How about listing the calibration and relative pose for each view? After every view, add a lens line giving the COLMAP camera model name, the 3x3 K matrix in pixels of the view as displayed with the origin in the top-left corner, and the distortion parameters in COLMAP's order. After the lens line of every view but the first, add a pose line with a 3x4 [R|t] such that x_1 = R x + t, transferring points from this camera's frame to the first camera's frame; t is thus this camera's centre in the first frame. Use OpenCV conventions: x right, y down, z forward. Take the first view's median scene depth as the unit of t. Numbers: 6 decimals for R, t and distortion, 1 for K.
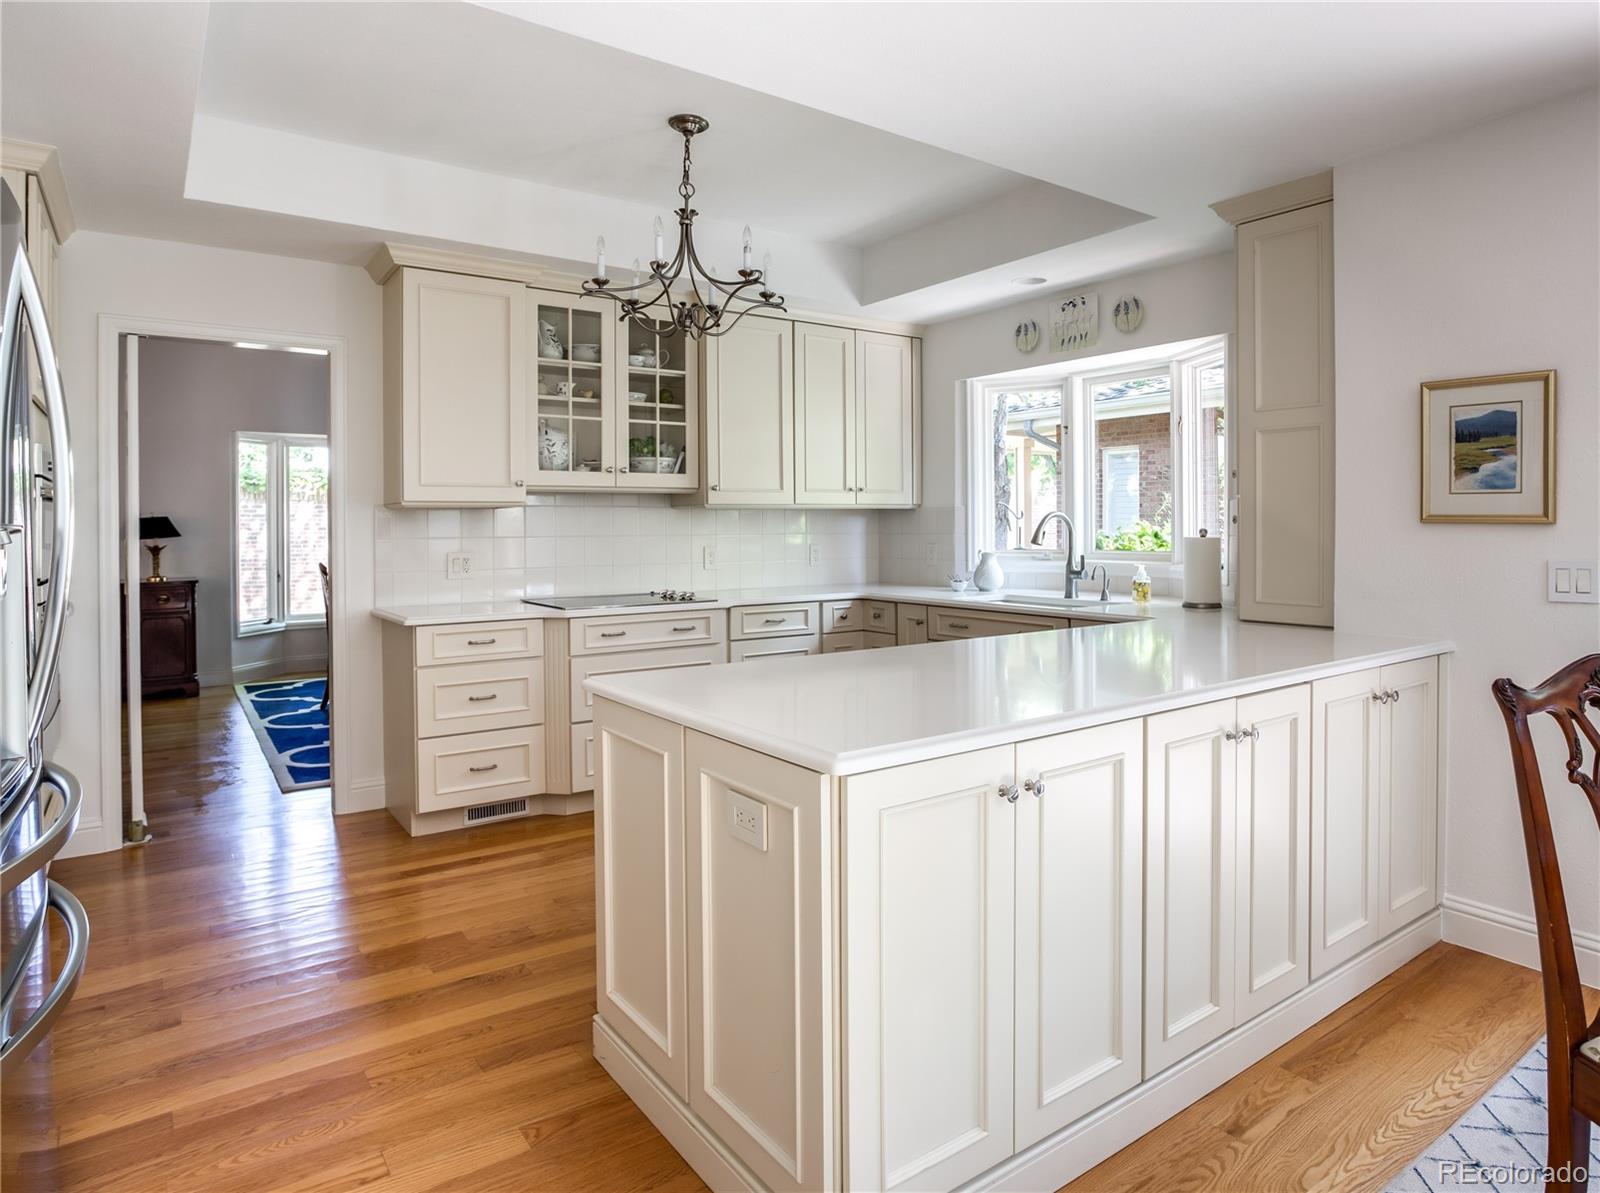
lens RADIAL K [[923.1, 0, 802.0], [0, 923.1, 534.6], [0, 0, 1]] dist [-0.040375, -0.000189]
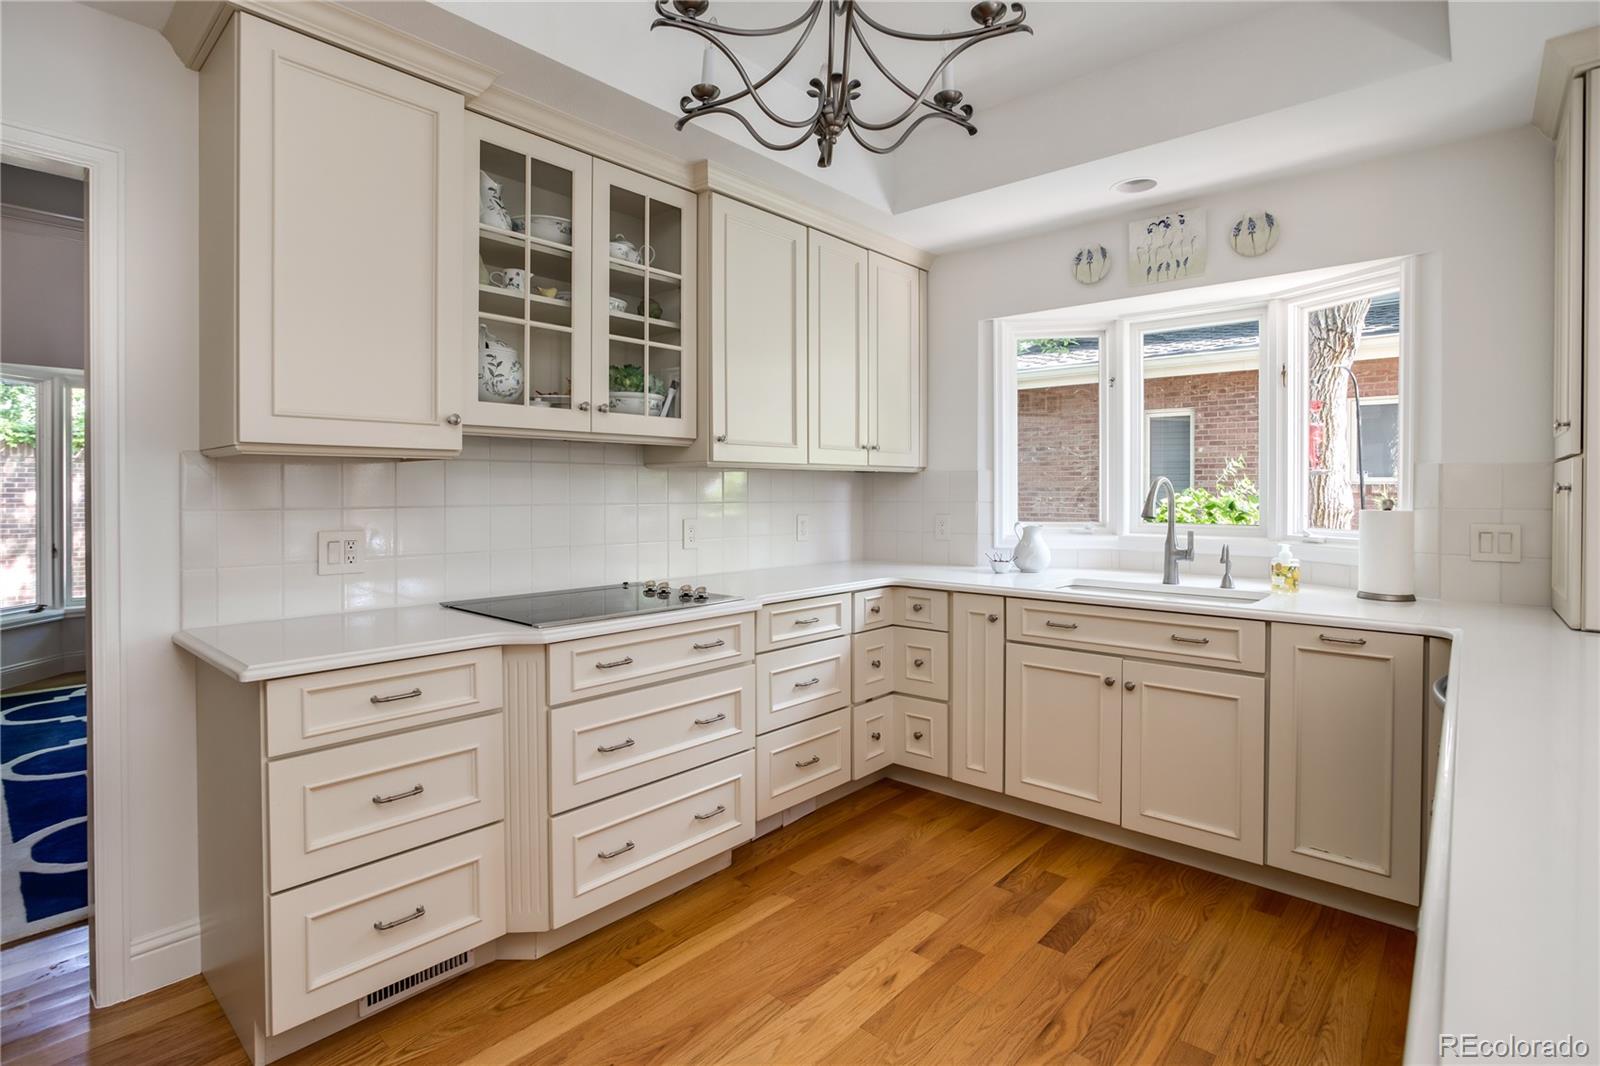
lens RADIAL K [[769.6, 0, 786.2], [0, 769.6, 500.6], [0, 0, 1]] dist [-0.048713, 0.025550]
pose [[0.975563, 0.004060, 0.219683, -0.184110], [-0.004629, 0.999987, 0.002076, -0.004049], [-0.219672, -0.003042, 0.975569, 0.417068]]
